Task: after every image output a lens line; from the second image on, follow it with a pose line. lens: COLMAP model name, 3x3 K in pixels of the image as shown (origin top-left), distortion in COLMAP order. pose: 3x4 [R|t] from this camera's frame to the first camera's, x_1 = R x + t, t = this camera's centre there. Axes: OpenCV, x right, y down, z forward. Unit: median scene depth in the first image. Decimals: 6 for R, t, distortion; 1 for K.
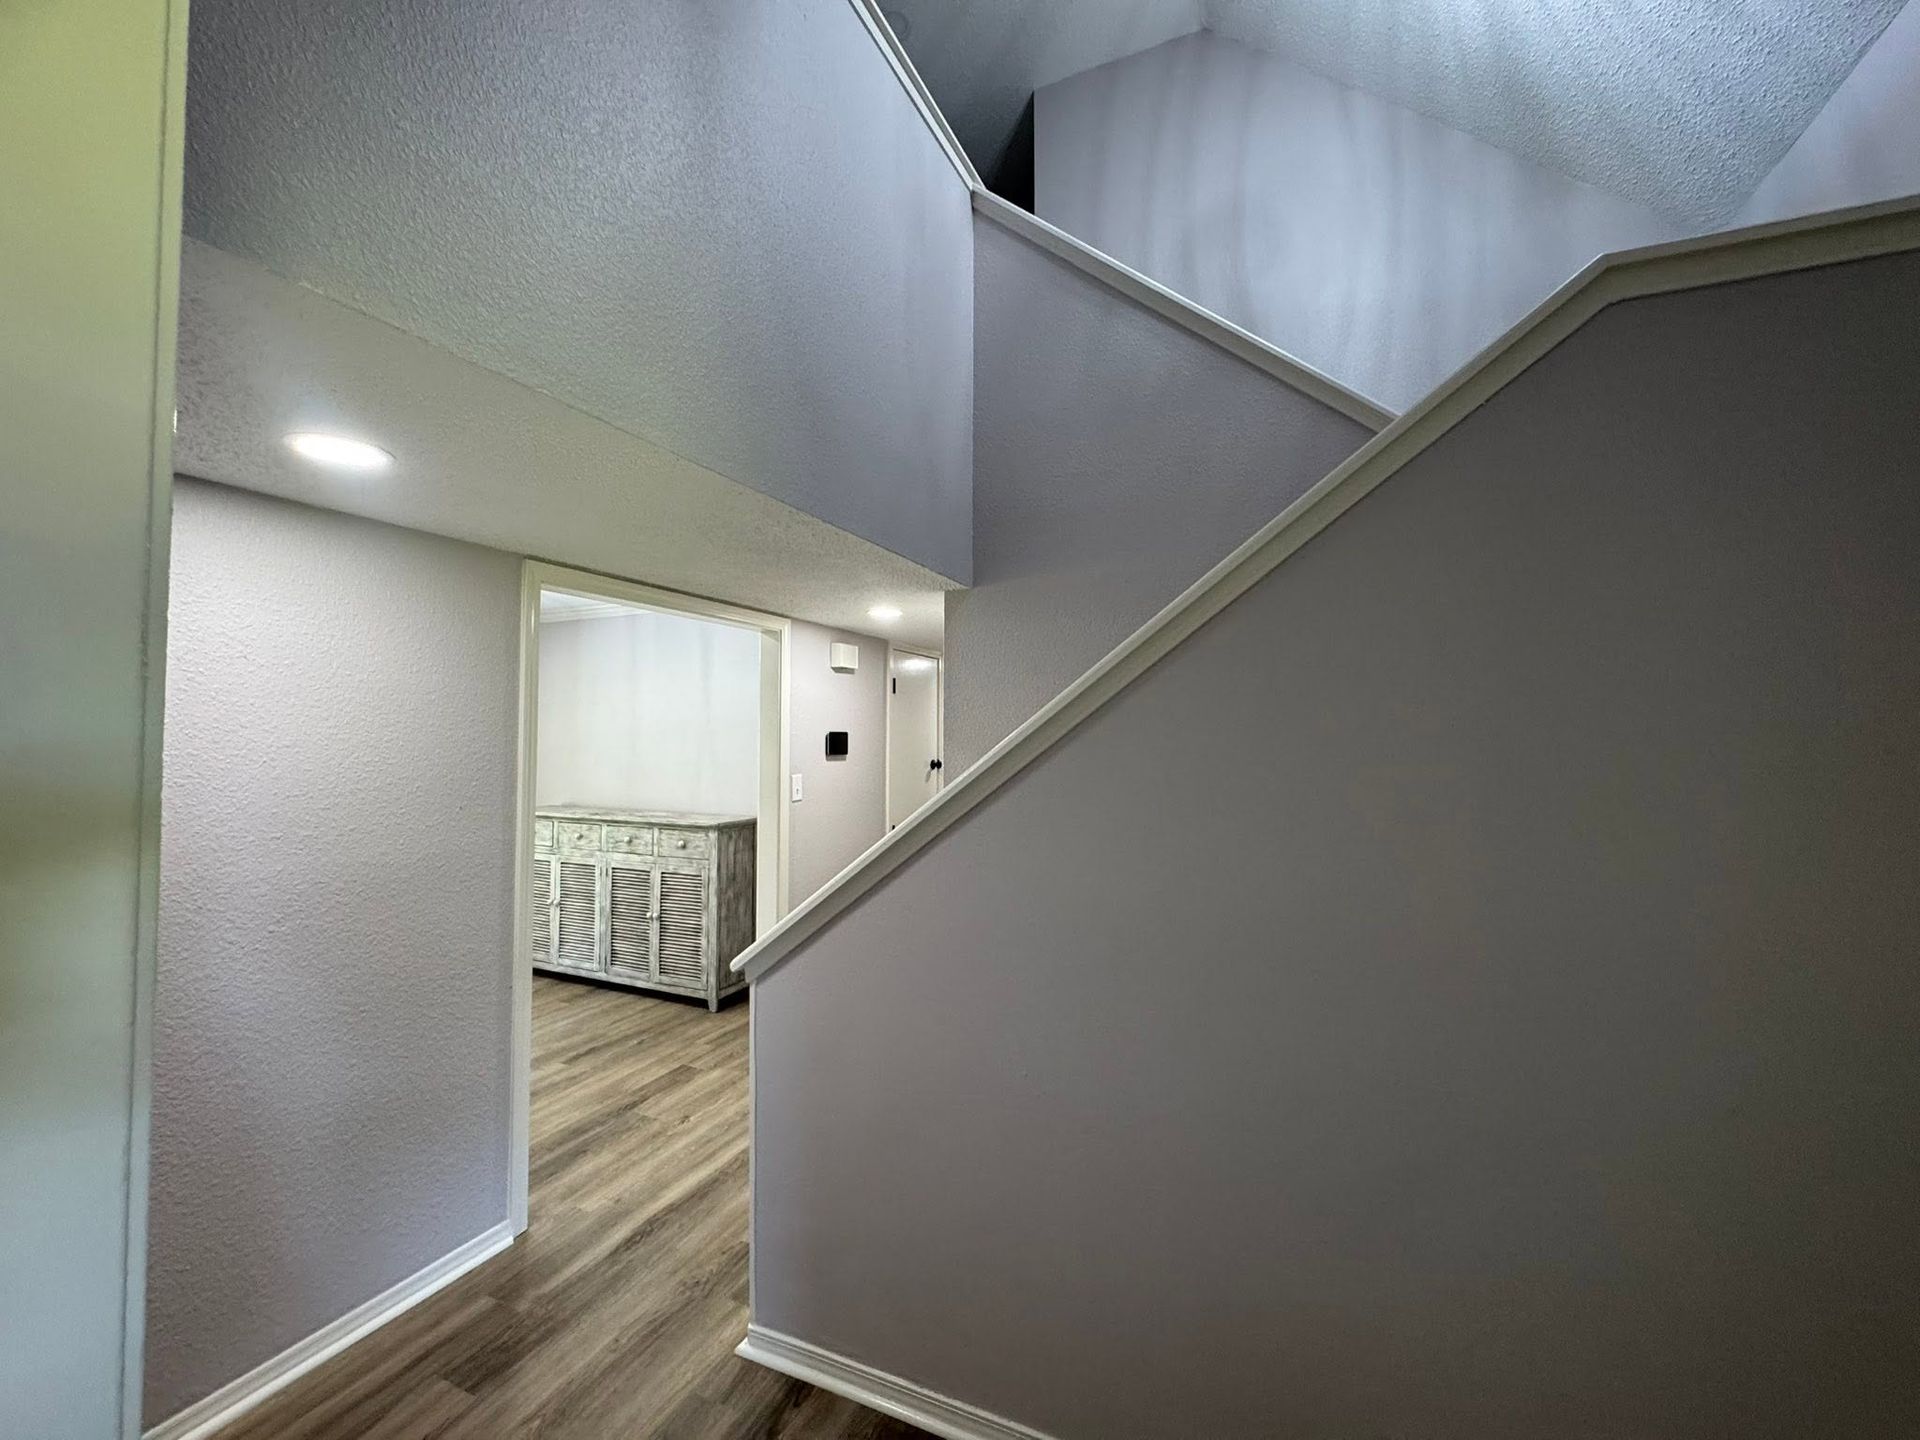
lens RADIAL K [[774.8, 0, 963.1], [0, 774.8, 716.3], [0, 0, 1]] dist [-0.001696, -0.000261]
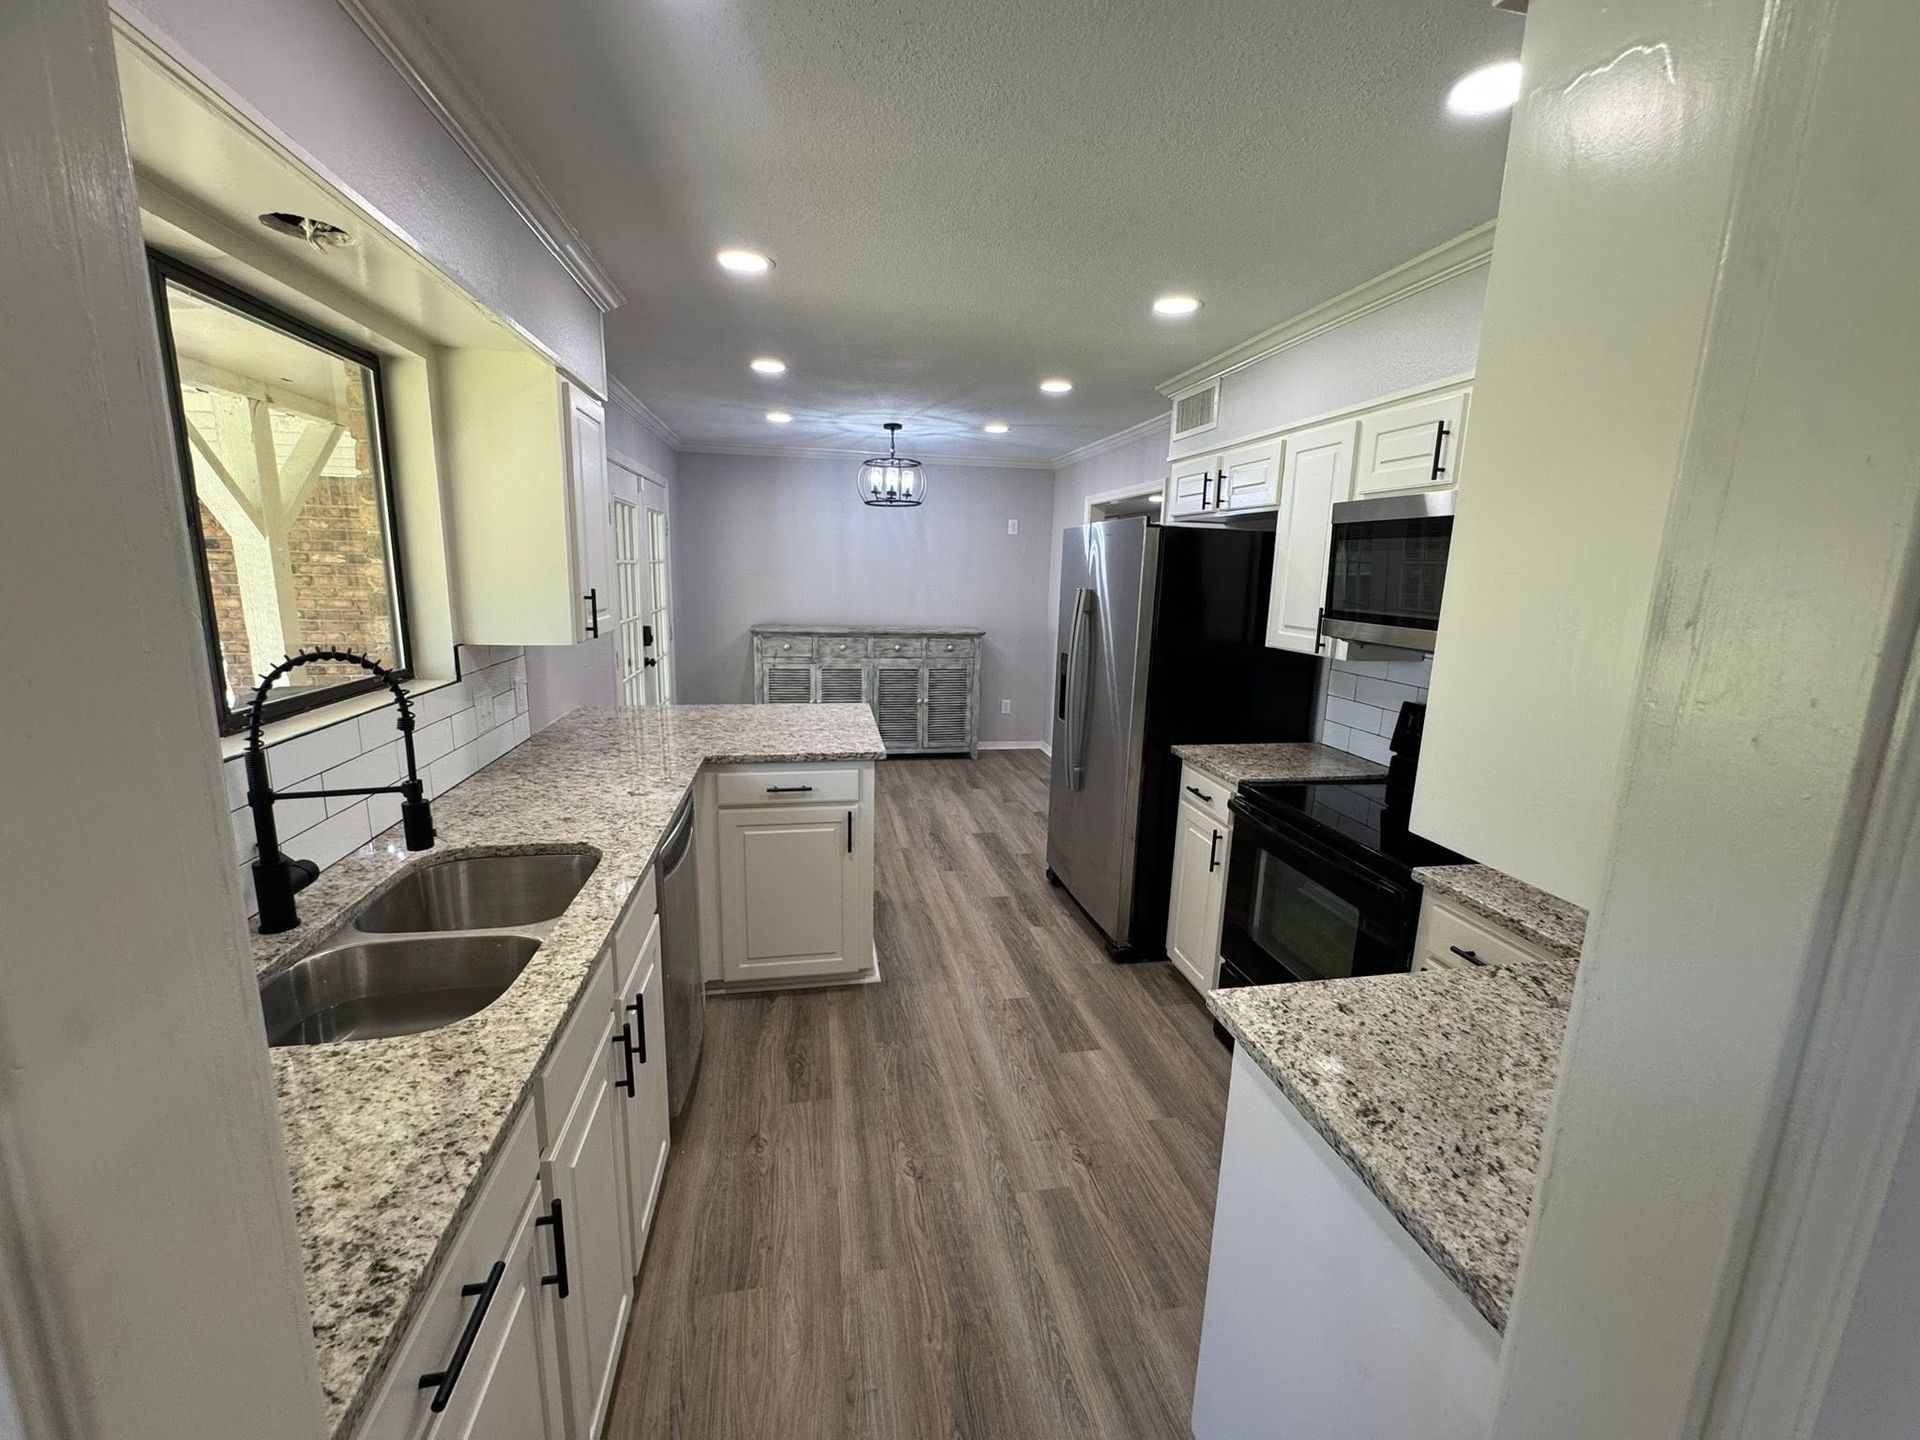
lens RADIAL K [[774.8, 0, 963.1], [0, 774.8, 716.3], [0, 0, 1]] dist [-0.001696, -0.000261]
pose [[0.816235, -0.092700, 0.570234, -1.118870], [-0.039823, 0.975667, 0.215611, -0.015315], [-0.576345, -0.198697, 0.792682, -0.134374]]
